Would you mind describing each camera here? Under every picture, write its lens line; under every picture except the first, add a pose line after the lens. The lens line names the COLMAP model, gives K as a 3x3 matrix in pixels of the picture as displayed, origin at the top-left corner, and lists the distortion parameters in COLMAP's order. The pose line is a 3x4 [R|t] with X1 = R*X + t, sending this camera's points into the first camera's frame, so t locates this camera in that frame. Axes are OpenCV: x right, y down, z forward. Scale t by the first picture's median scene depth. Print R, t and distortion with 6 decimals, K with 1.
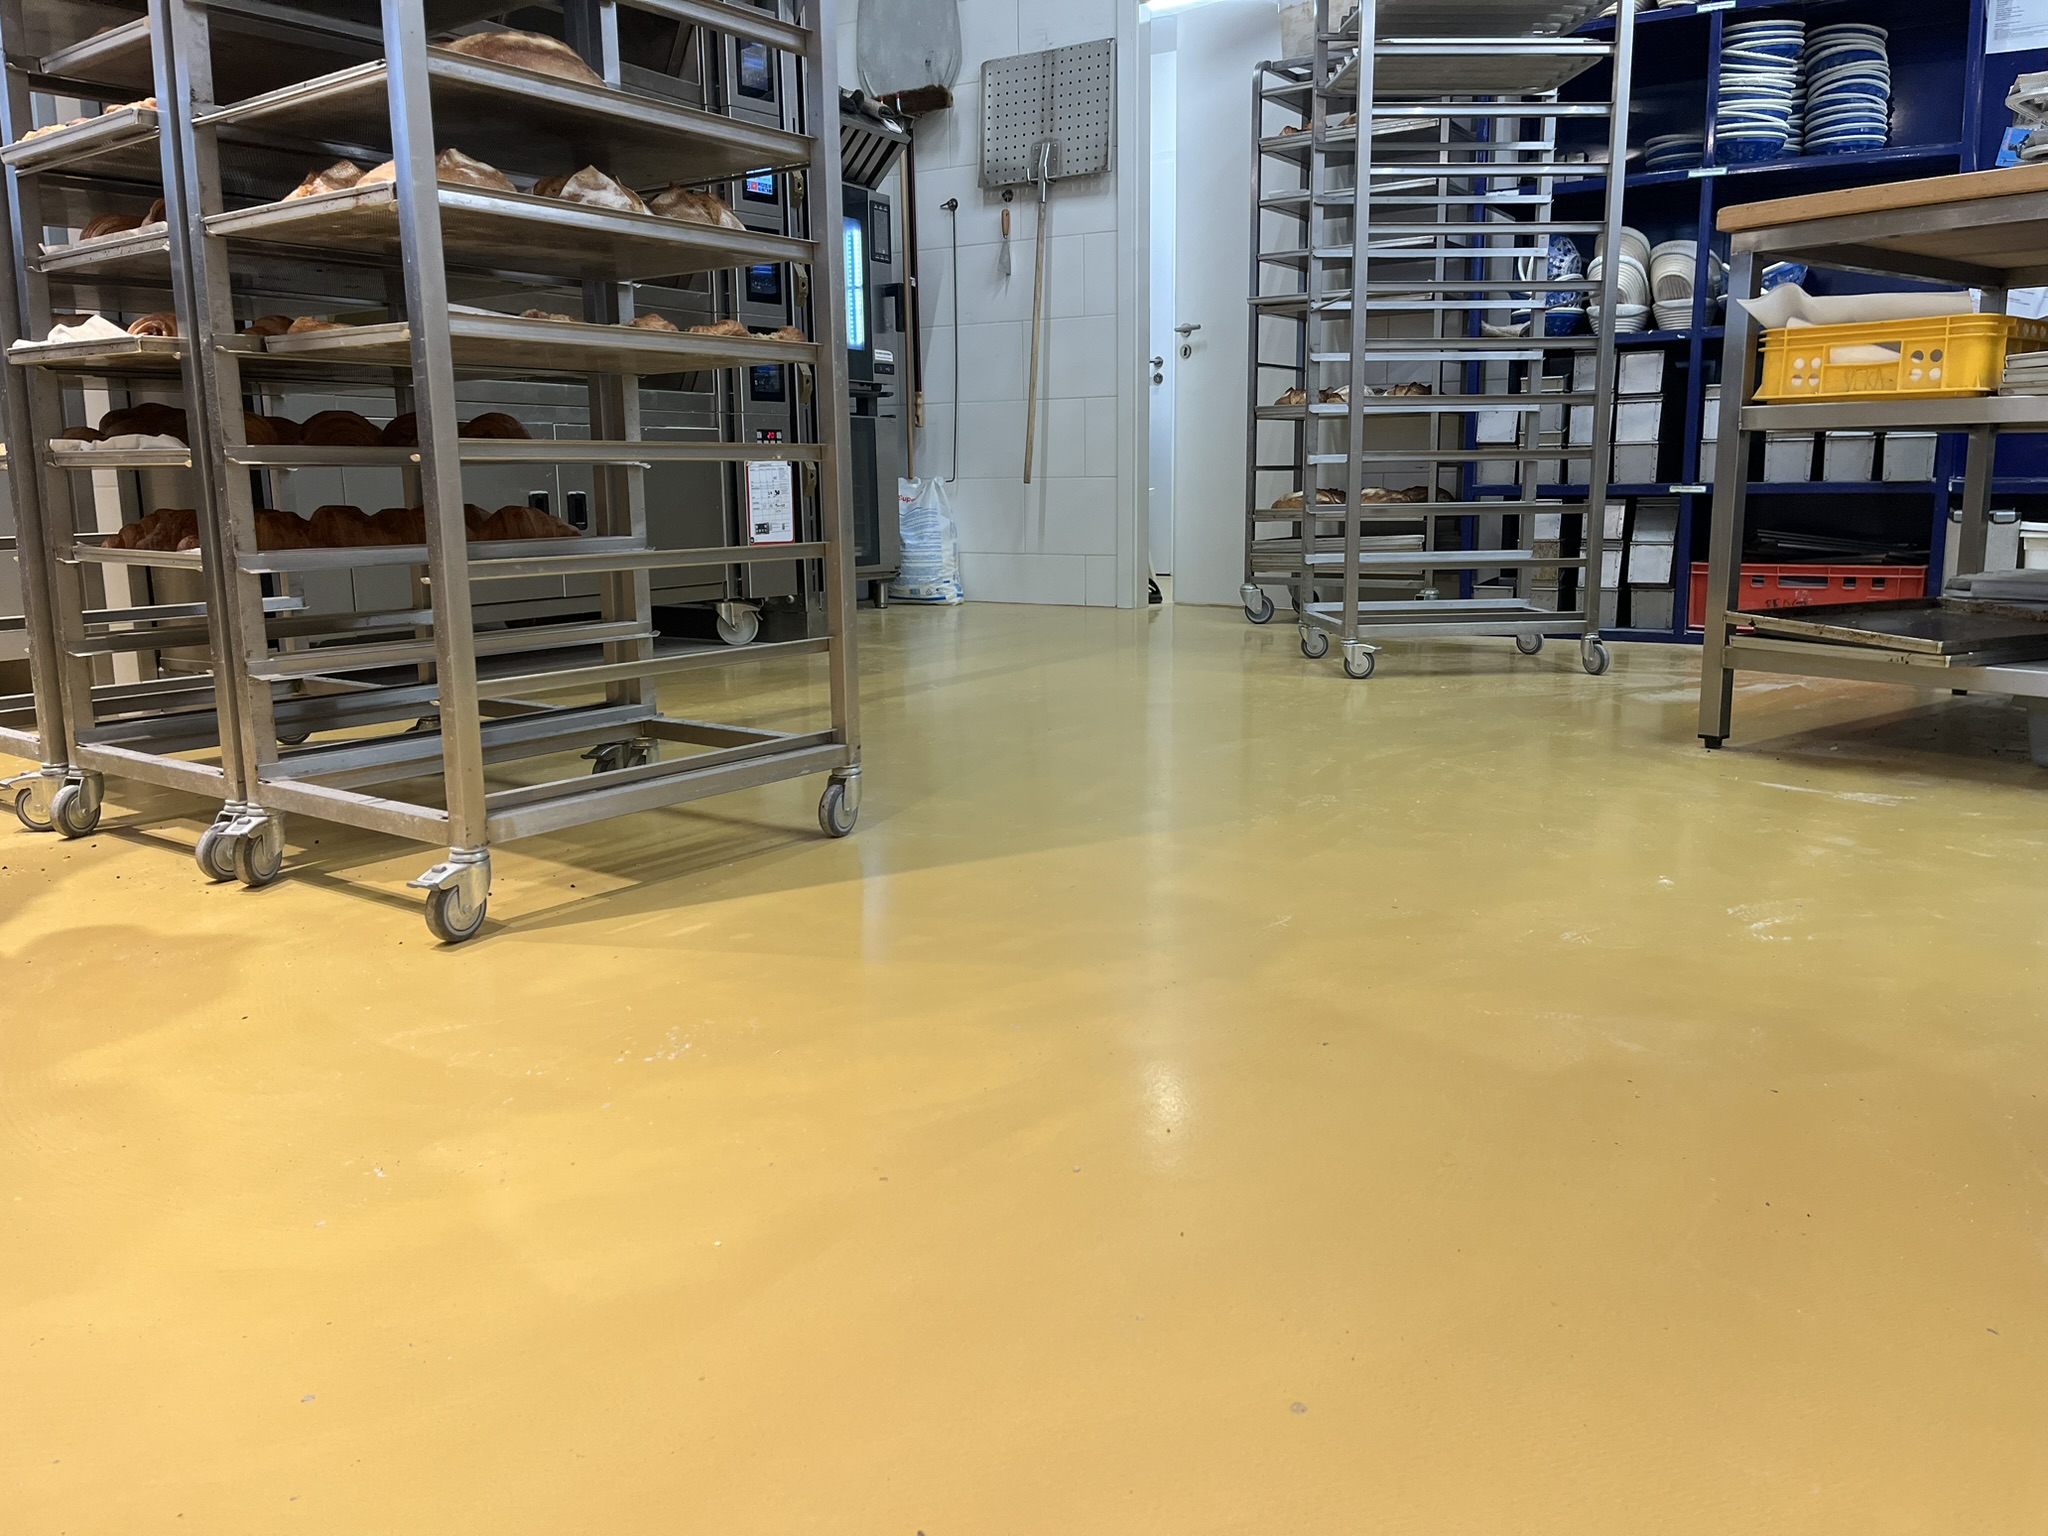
lens RADIAL K [[1553.7, 0, 1024.0], [0, 1553.7, 768.0], [0, 0, 1]] dist [0.206508, -0.275065]
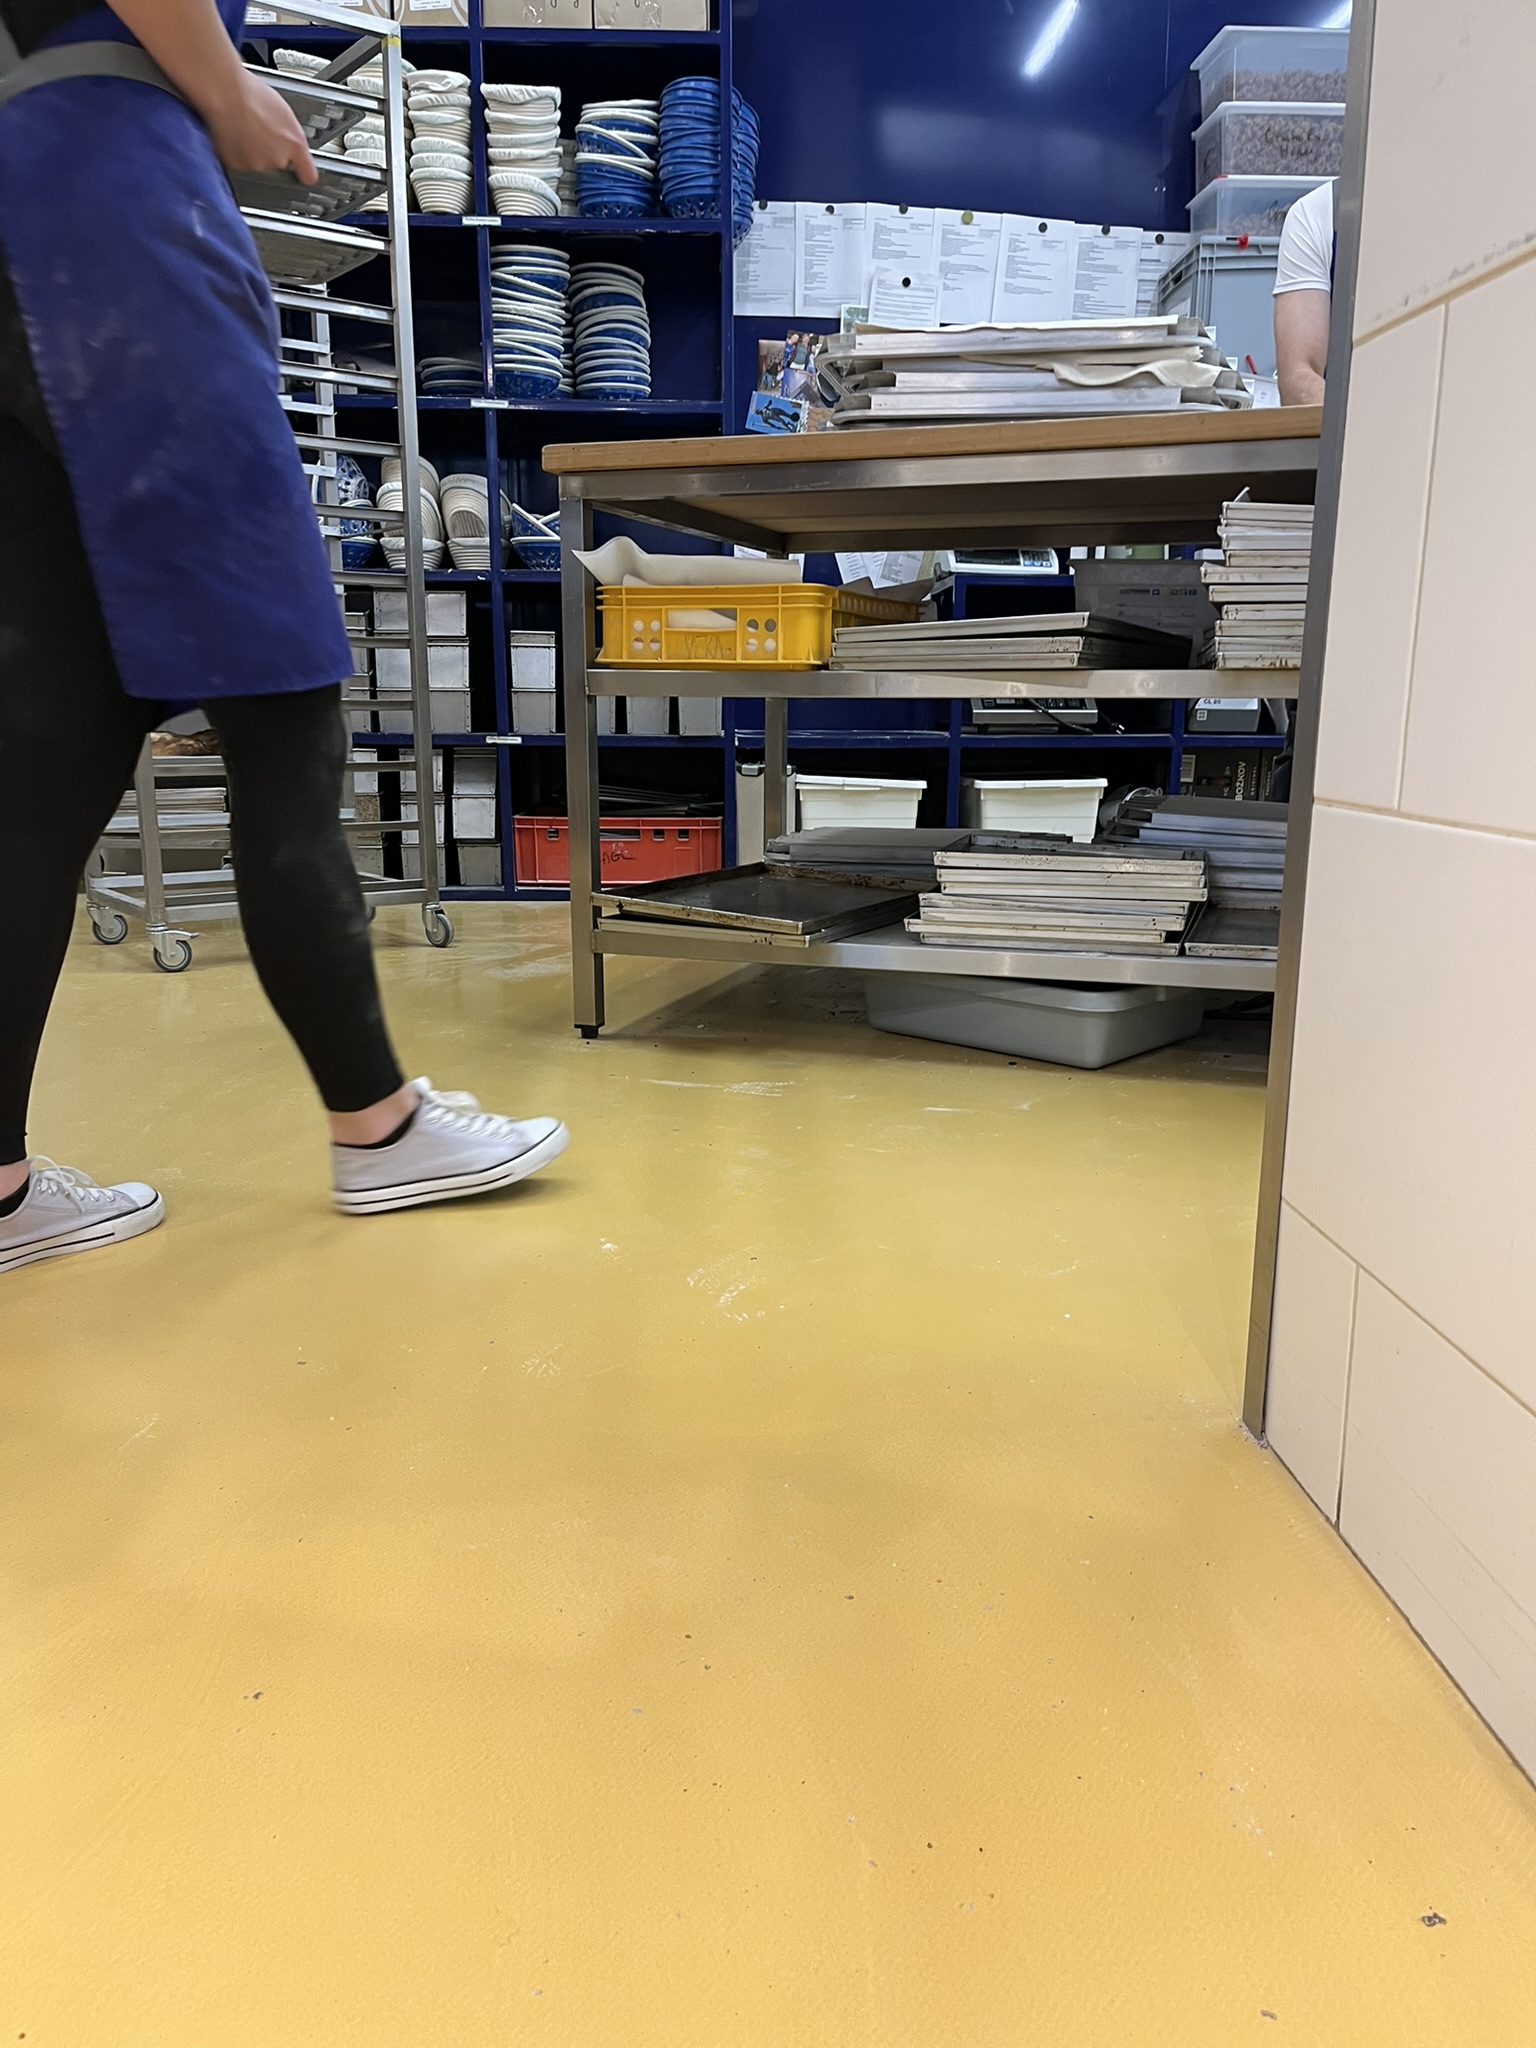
lens RADIAL K [[1546.3, 0, 768.0], [0, 1546.3, 1024.0], [0, 0, 1]] dist [0.027864, -0.000584]
pose [[0.824605, -0.107879, 0.555327, 0.017125], [0.089054, 0.994164, 0.060892, -0.052215], [-0.558655, -0.000758, 0.829400, 0.161605]]
